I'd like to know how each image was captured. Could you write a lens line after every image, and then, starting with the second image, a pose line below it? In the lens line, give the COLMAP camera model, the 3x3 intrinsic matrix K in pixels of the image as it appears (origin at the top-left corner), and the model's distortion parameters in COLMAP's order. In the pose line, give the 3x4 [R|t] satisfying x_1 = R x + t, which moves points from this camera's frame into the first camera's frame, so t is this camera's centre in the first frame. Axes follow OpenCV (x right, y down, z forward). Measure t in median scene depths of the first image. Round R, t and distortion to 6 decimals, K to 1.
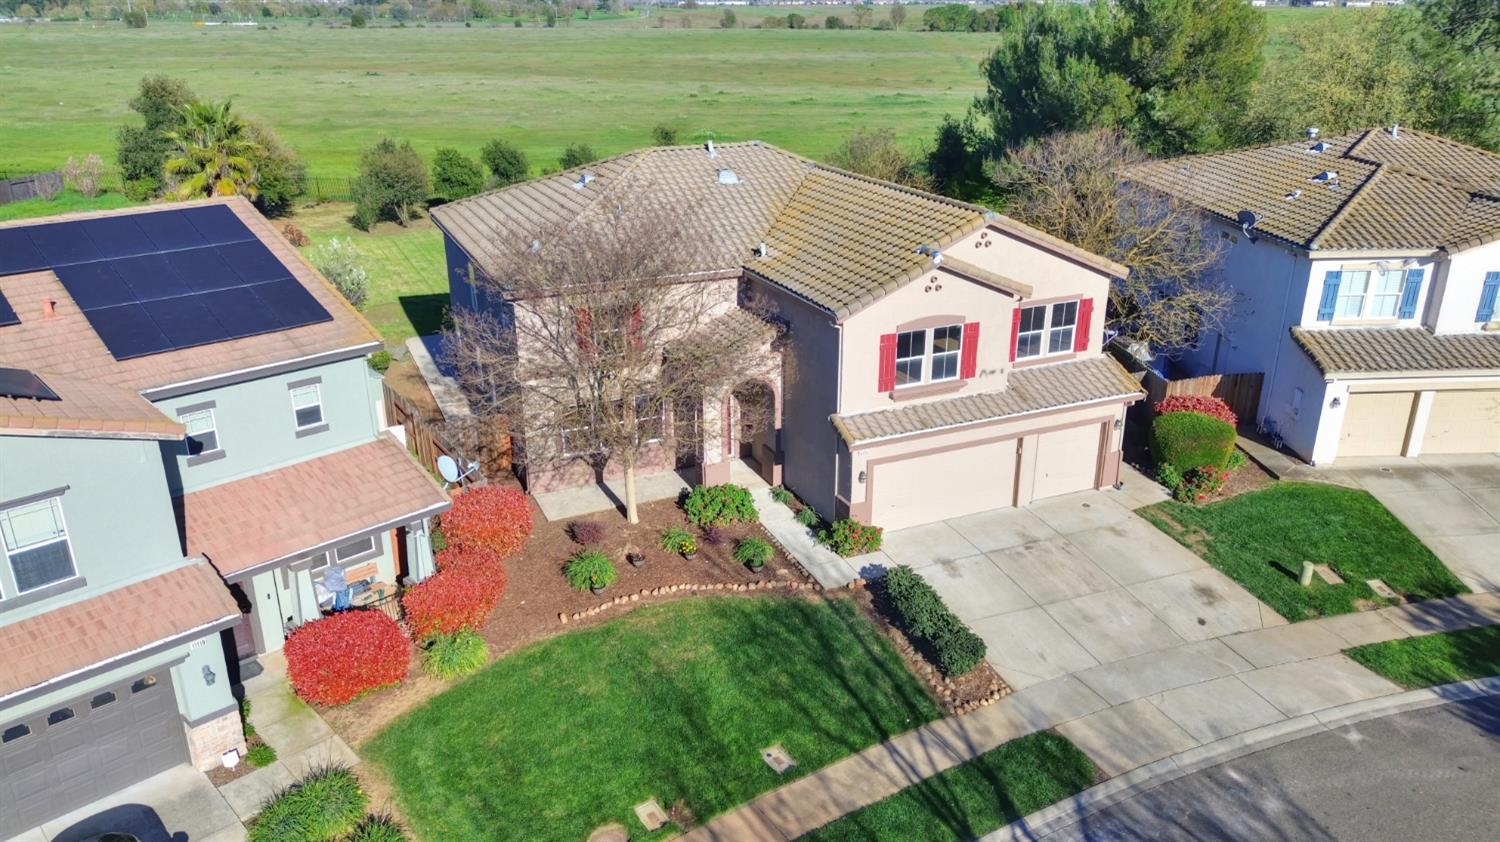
lens RADIAL K [[1062.0, 0, 750.0], [0, 1062.0, 421.0], [0, 0, 1]] dist [0.069367, -0.072359]
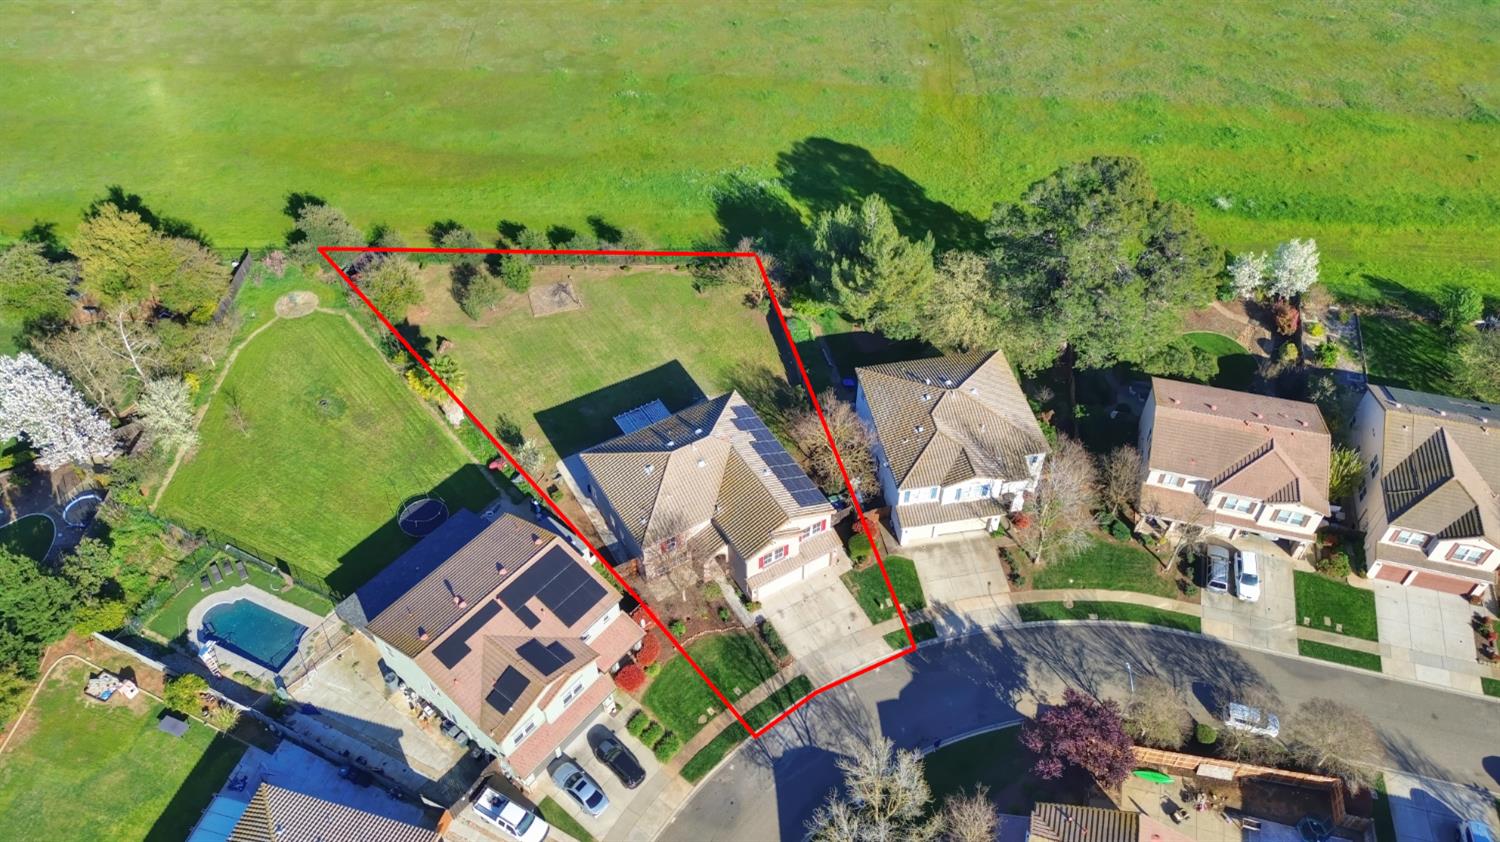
lens RADIAL K [[1062.0, 0, 750.0], [0, 1062.0, 421.0], [0, 0, 1]] dist [0.069367, -0.072359]
pose [[0.993294, -0.088009, 0.074971, -0.108819], [0.048506, 0.905874, 0.420760, -1.780445], [-0.104945, -0.414302, 0.904069, -1.739546]]
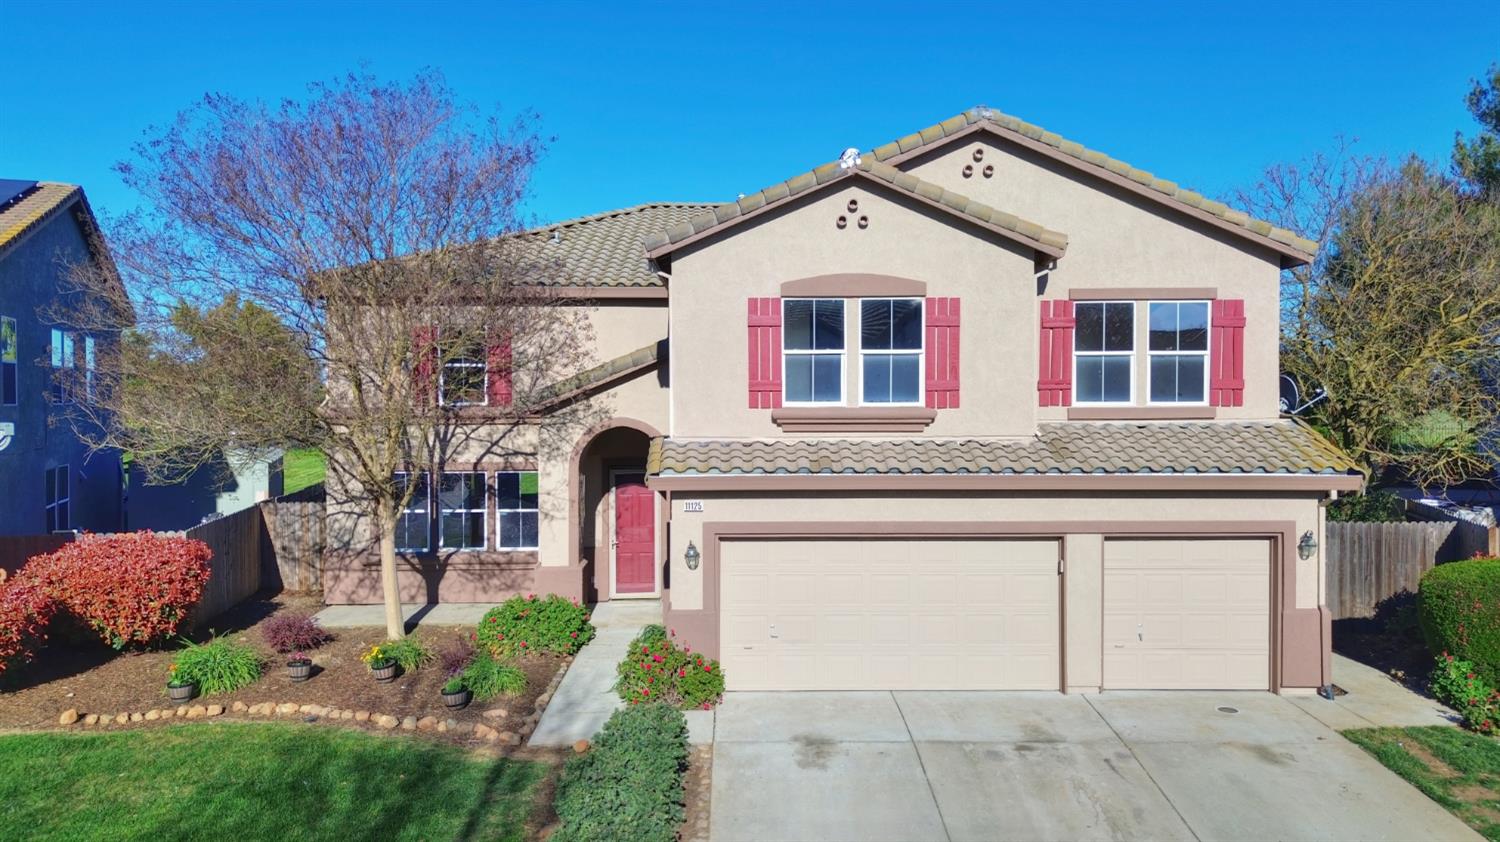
lens RADIAL K [[1071.2, 0, 757.7], [0, 1071.2, 423.2], [0, 0, 1]] dist [0.066423, -0.065221]
pose [[0.922250, 0.011134, -0.386433, 0.327464], [-0.141270, 0.940161, -0.310063, 0.145169], [0.359857, 0.340547, 0.868637, 0.514215]]
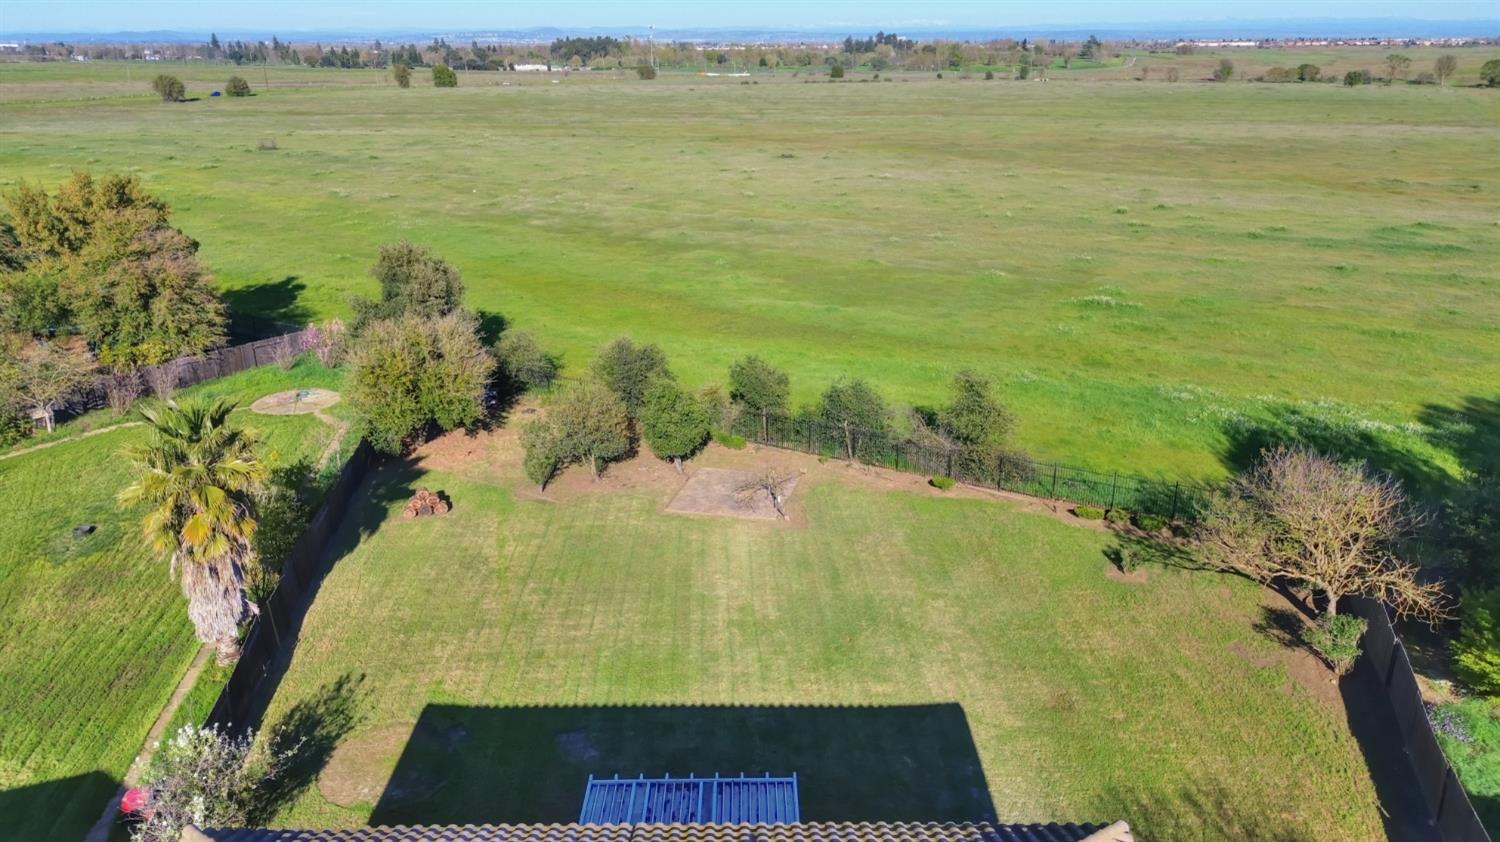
lens RADIAL K [[1071.2, 0, 757.7], [0, 1071.2, 423.2], [0, 0, 1]] dist [0.066423, -0.065221]
pose [[0.916114, 0.129663, -0.379370, 0.137810], [-0.142871, 0.989718, -0.006738, -0.564147], [0.374596, 0.060374, 0.925220, 0.866736]]
